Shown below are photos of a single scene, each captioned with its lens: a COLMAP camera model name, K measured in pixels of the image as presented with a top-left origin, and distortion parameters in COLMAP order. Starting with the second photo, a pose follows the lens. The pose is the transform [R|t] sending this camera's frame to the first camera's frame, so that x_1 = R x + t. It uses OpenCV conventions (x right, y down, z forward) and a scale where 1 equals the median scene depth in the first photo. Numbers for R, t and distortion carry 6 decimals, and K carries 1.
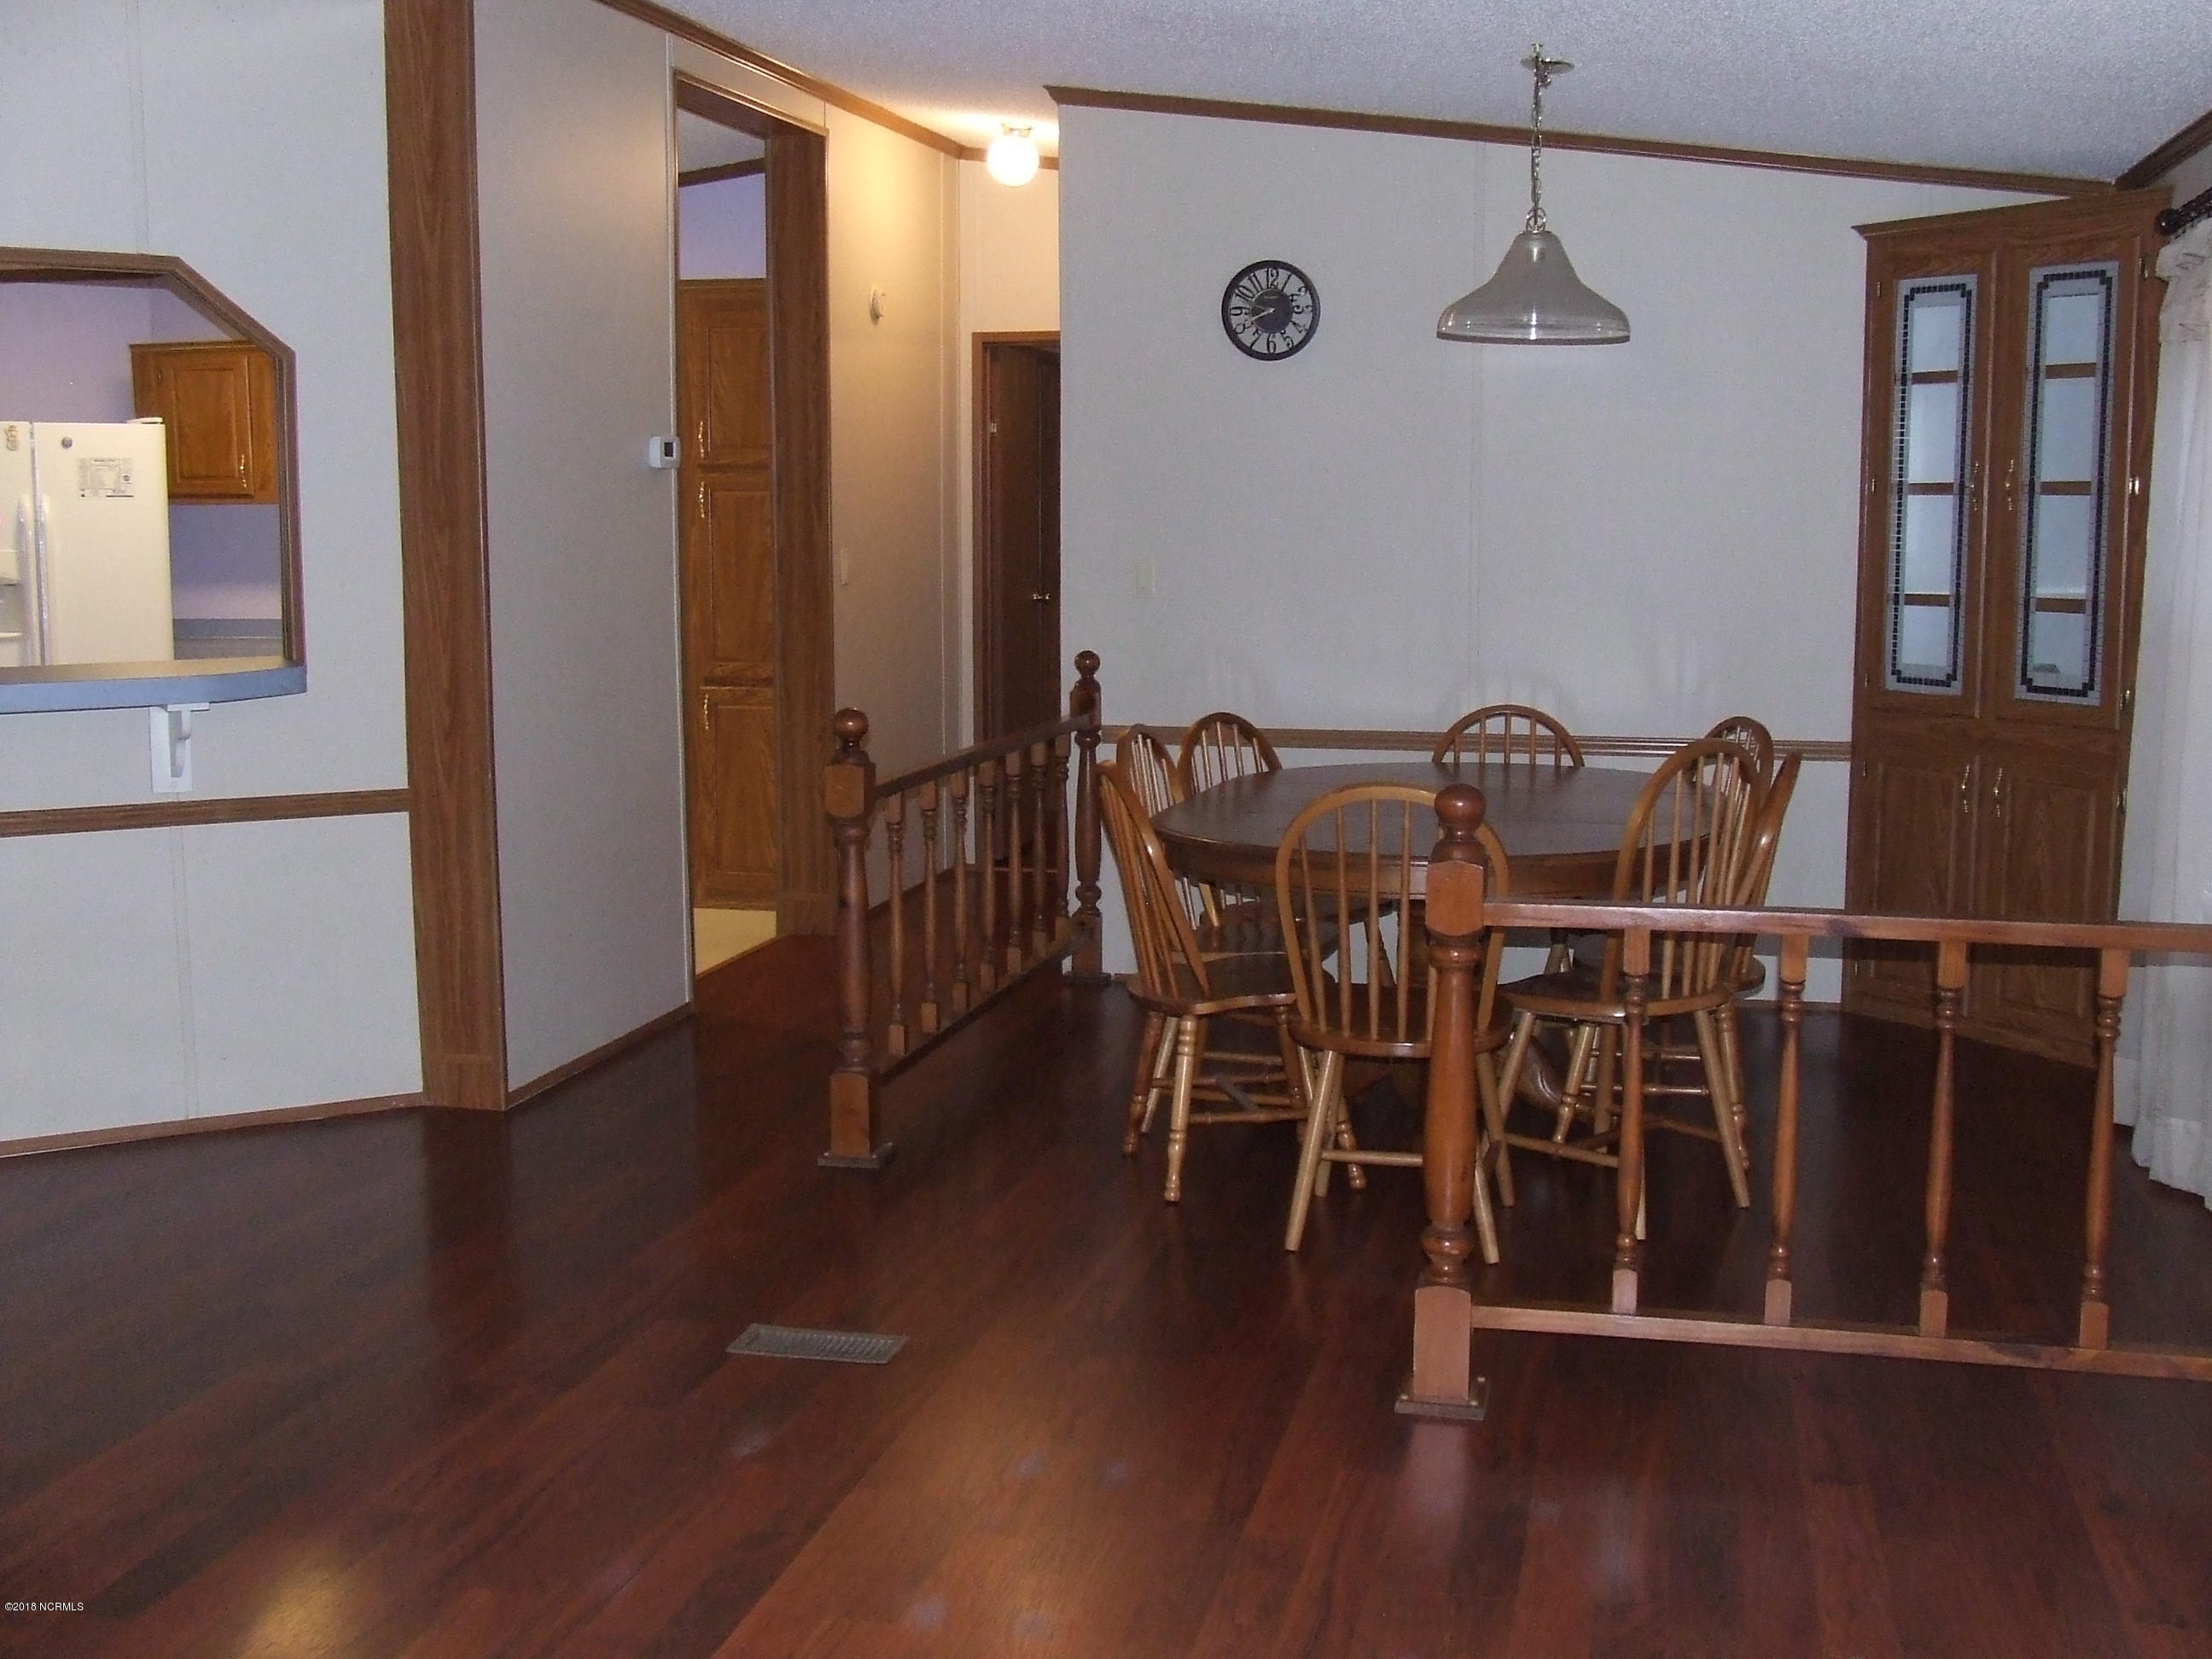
lens RADIAL K [[2424.1, 0, 1103.4], [0, 2424.1, 821.5], [0, 0, 1]] dist [-0.063443, 0.000000]
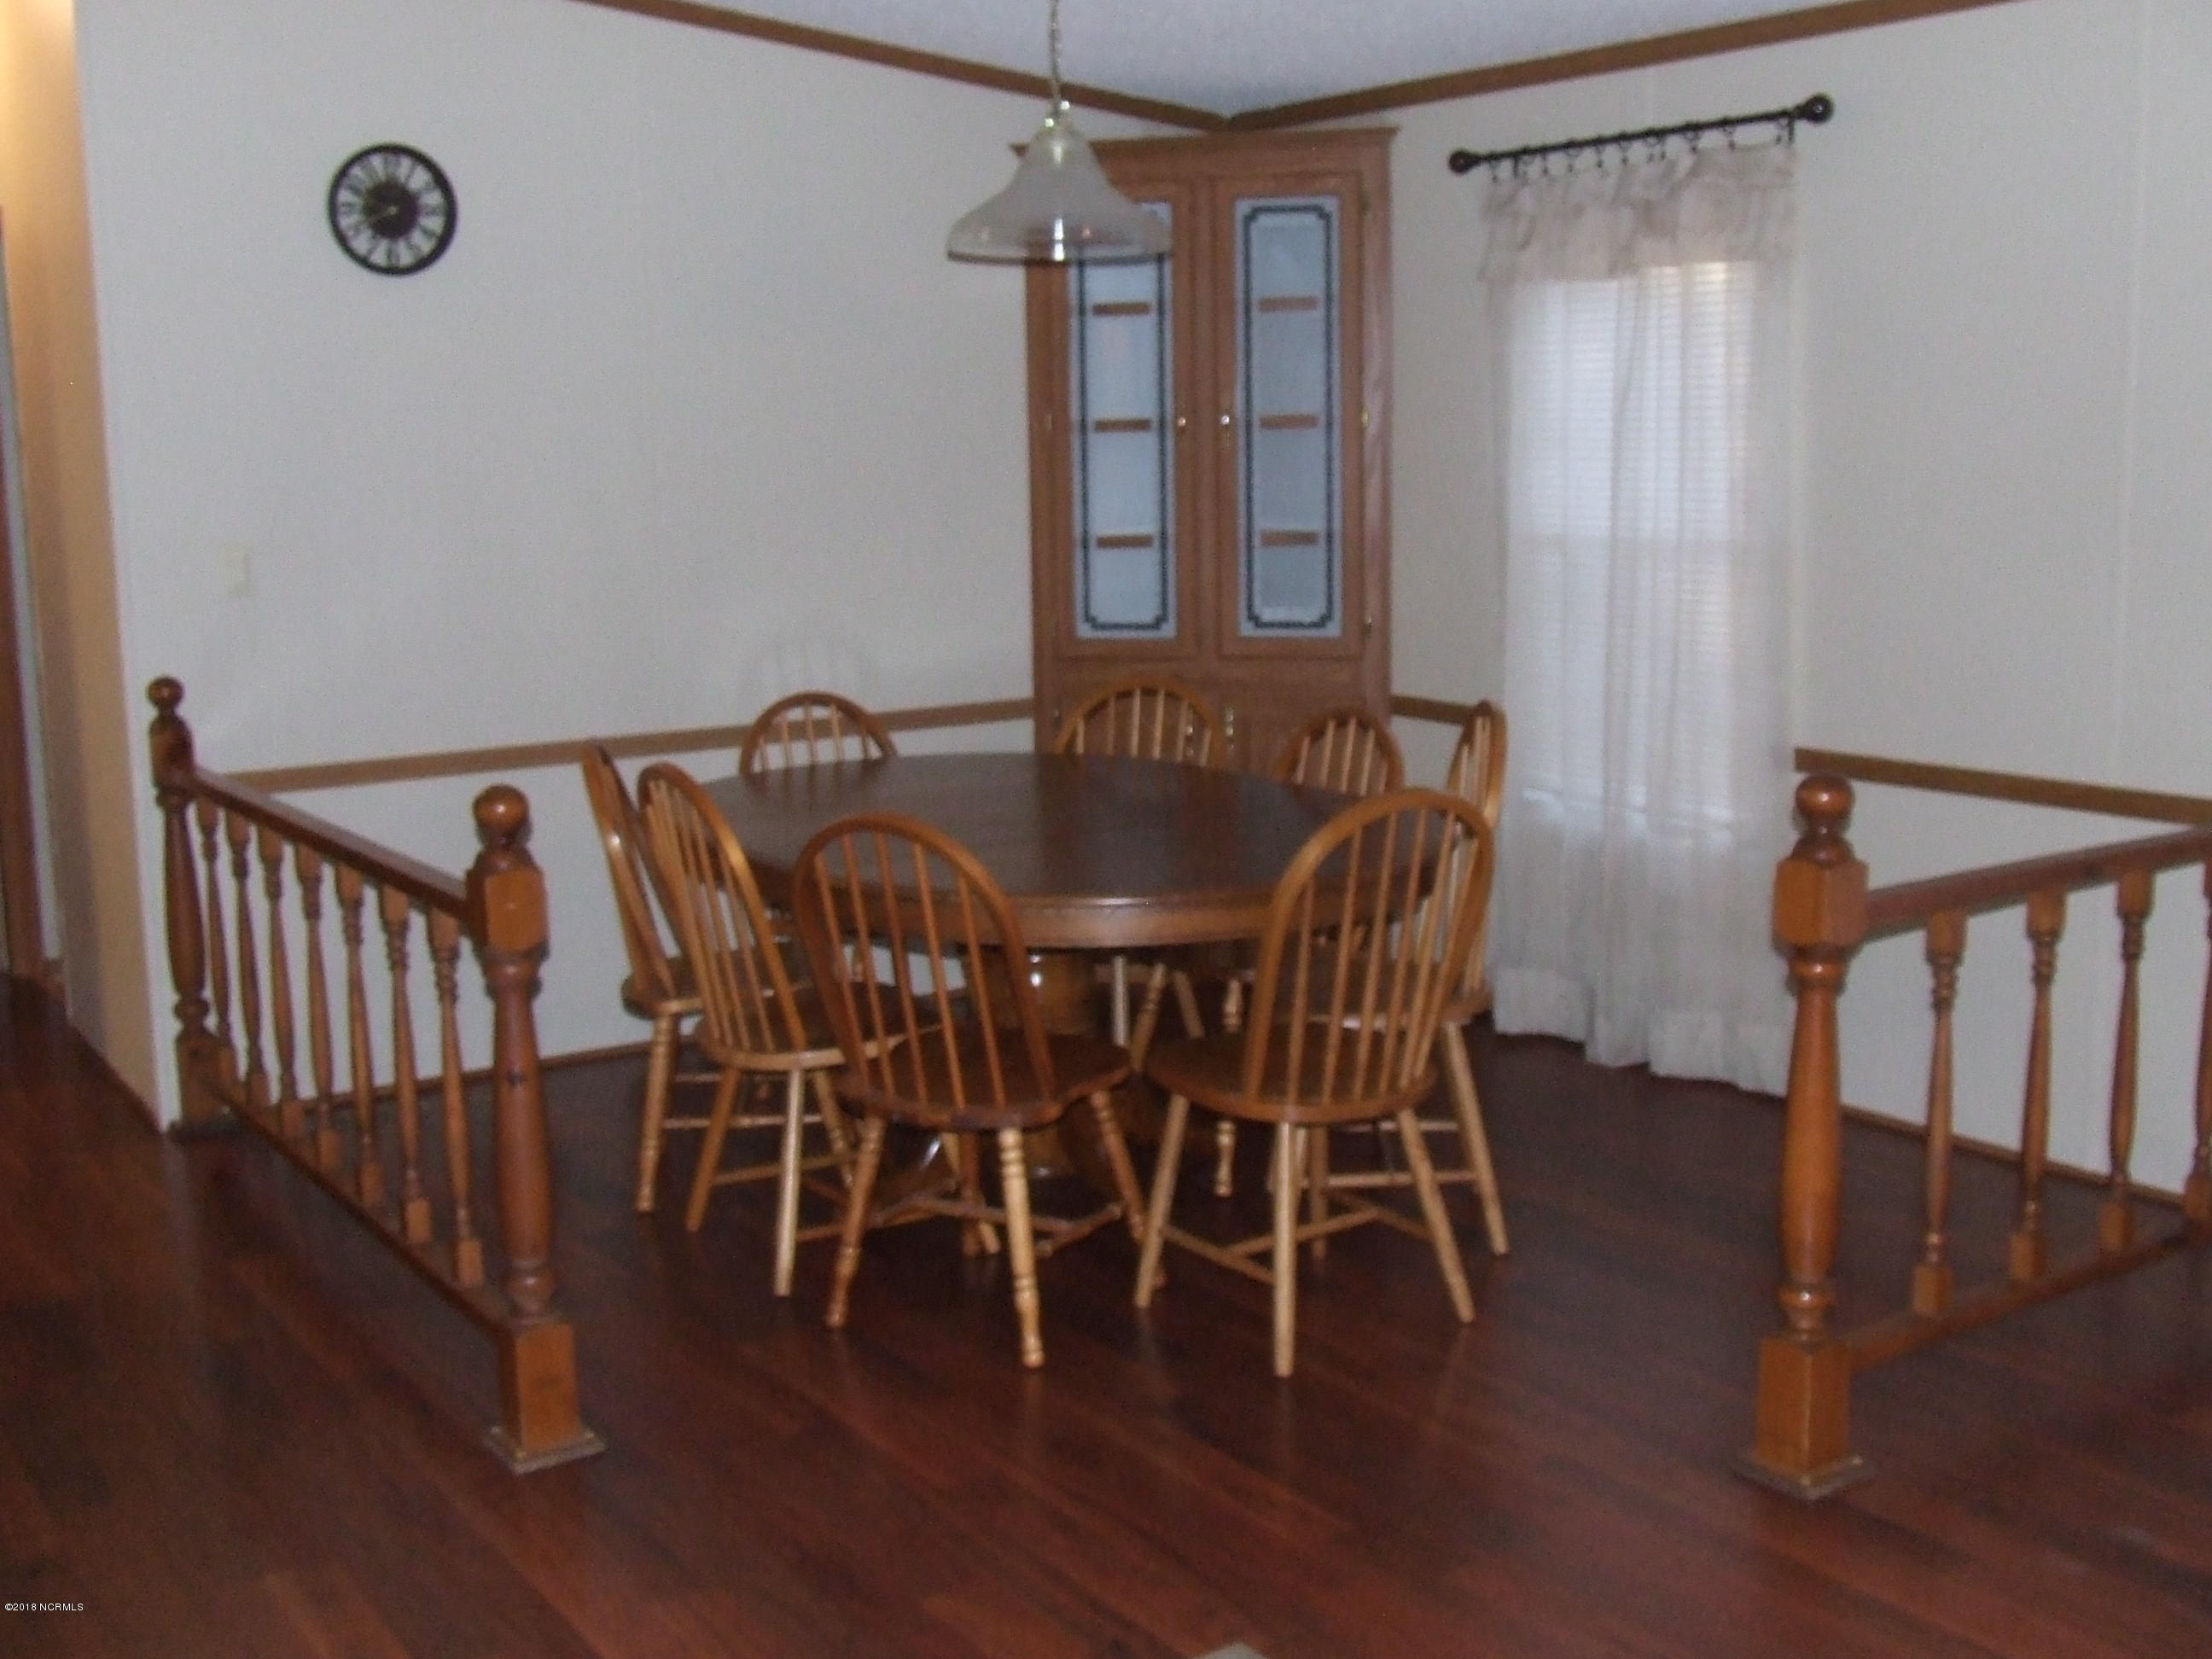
lens RADIAL K [[2424.1, 0, 1114.8], [0, 2424.1, 821.5], [0, 0, 1]] dist [-0.063443, 0.000000]
pose [[0.672254, -0.133151, 0.728248, -0.379938], [0.115251, 0.990522, 0.074716, -0.053971], [-0.731295, 0.033703, 0.681228, 0.345221]]
